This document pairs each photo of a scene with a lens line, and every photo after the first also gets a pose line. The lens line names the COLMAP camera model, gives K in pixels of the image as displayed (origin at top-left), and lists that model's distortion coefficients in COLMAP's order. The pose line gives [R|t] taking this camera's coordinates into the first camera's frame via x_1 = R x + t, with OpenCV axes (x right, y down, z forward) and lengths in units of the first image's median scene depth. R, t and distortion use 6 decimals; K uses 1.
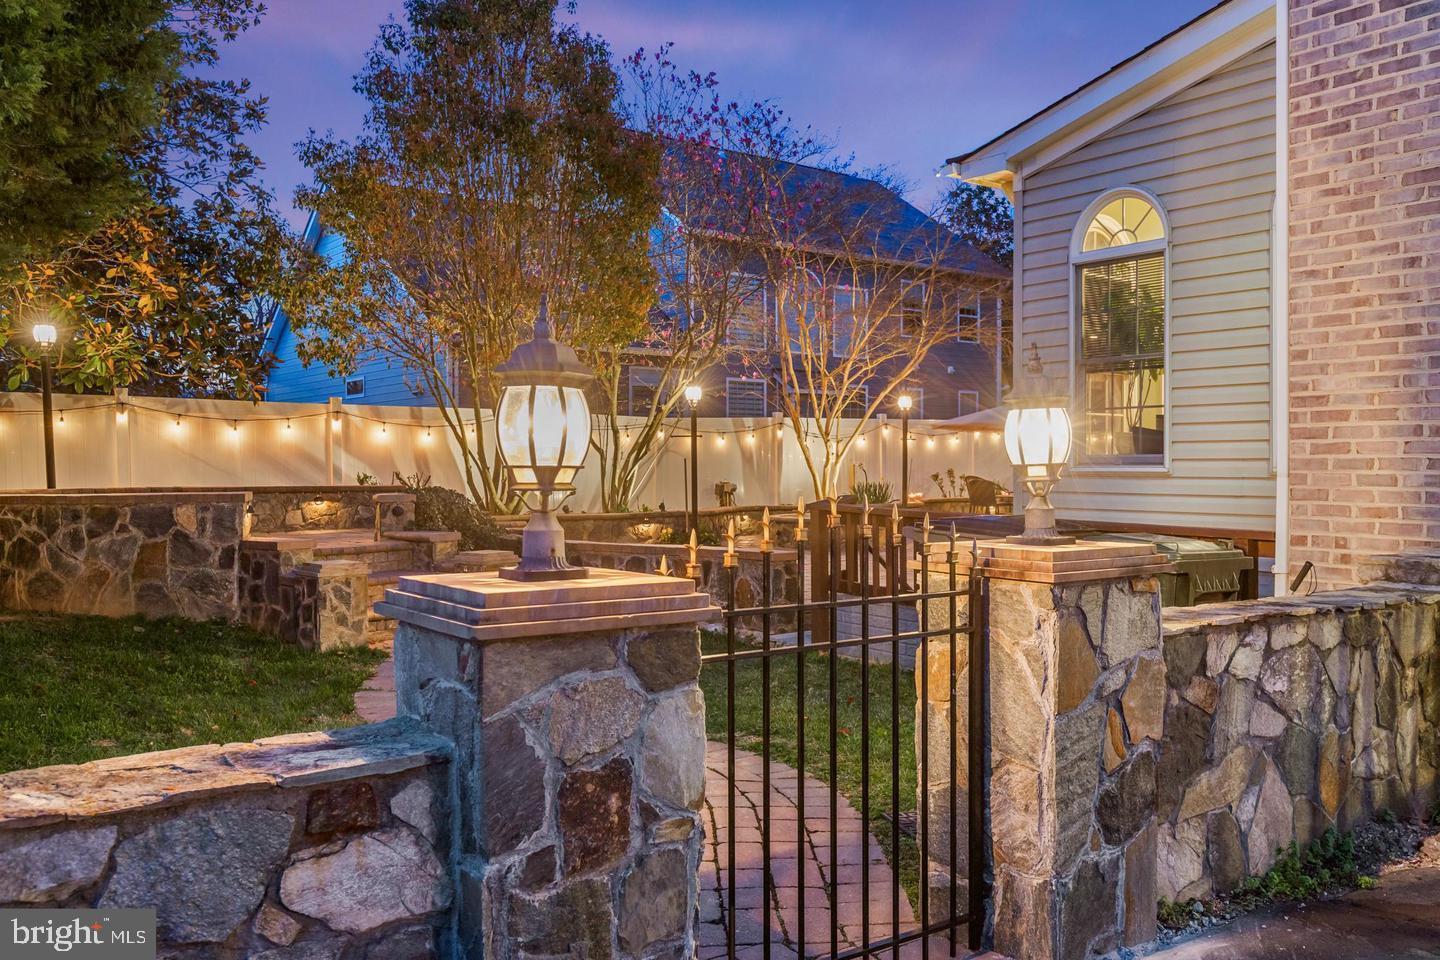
lens RADIAL K [[1173.6, 0, 720.0], [0, 1173.6, 480.0], [0, 0, 1]] dist [0.007564, 0.004696]
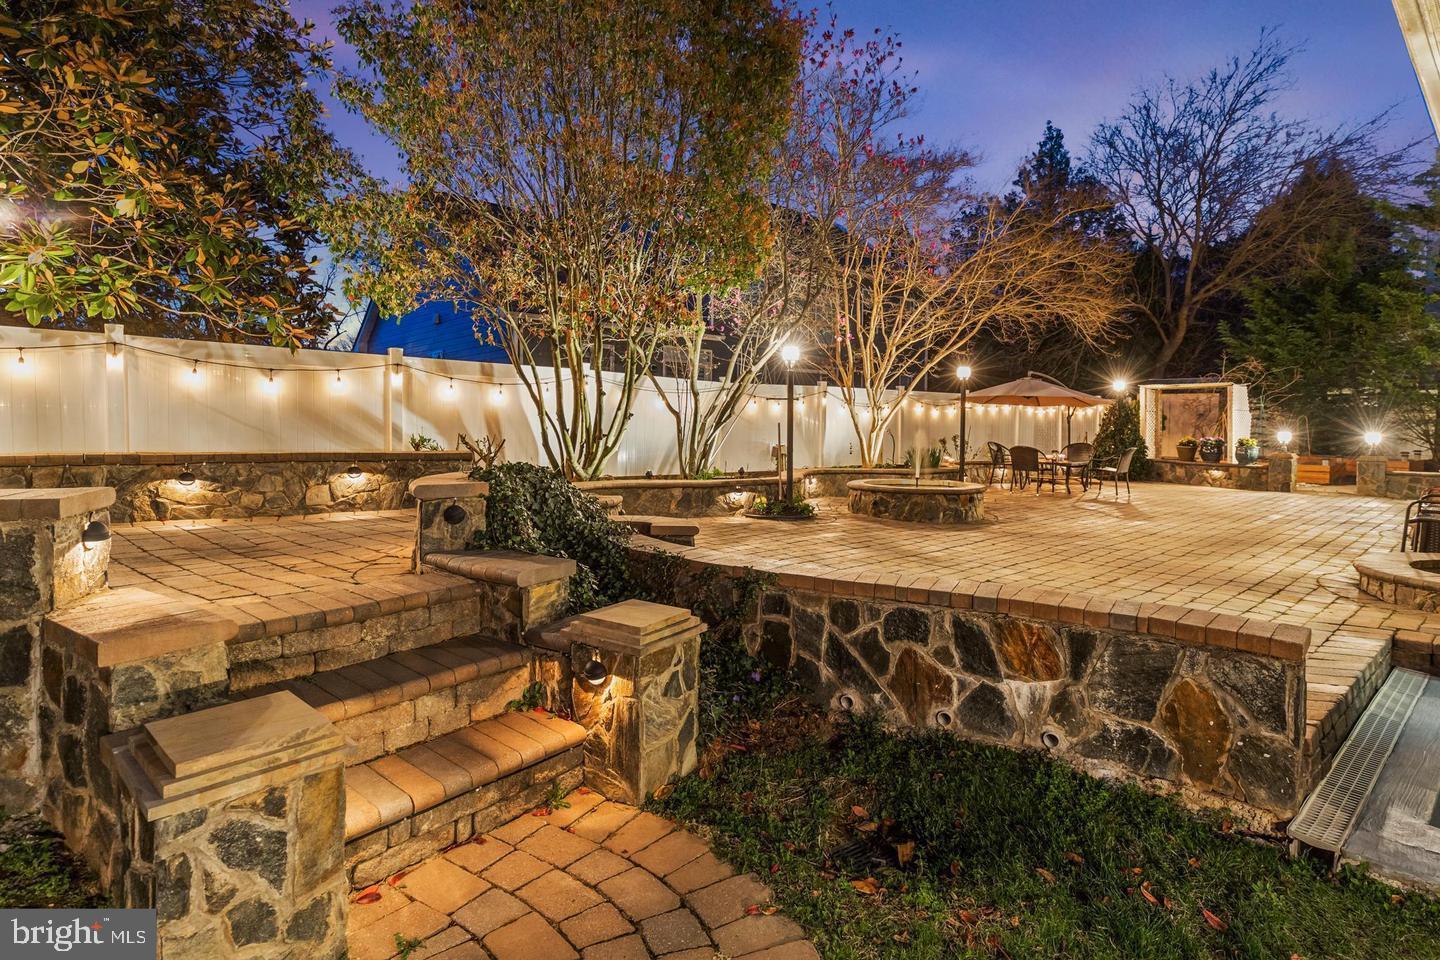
lens RADIAL K [[691.4, 0, 720.0], [0, 691.4, 440.7], [0, 0, 1]] dist [-0.002657, -0.000123]
pose [[0.997007, 0.014314, 0.075972, -0.126573], [-0.015068, 0.999843, 0.009357, -0.009007], [-0.075827, -0.010473, 0.997066, 0.481644]]
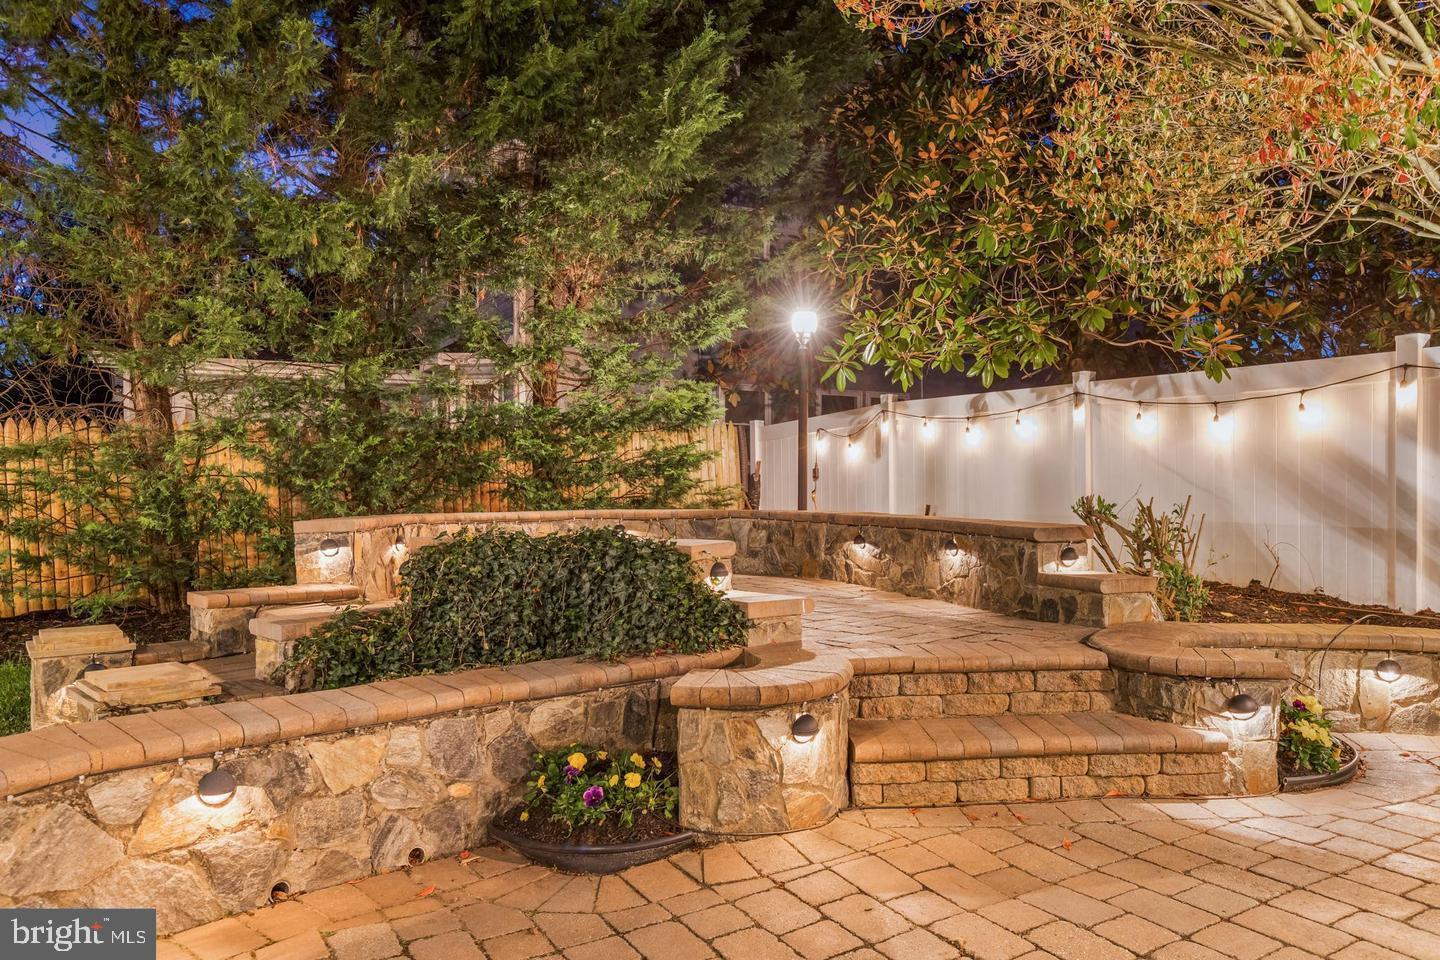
lens RADIAL K [[974.1, 0, 742.3], [0, 974.1, 462.4], [0, 0, 1]] dist [-0.005622, -0.001953]
pose [[-0.056322, -0.022121, -0.998168, 0.081329], [-0.008824, 0.999726, -0.021658, -0.009131], [0.998374, 0.007588, -0.056501, 0.805390]]
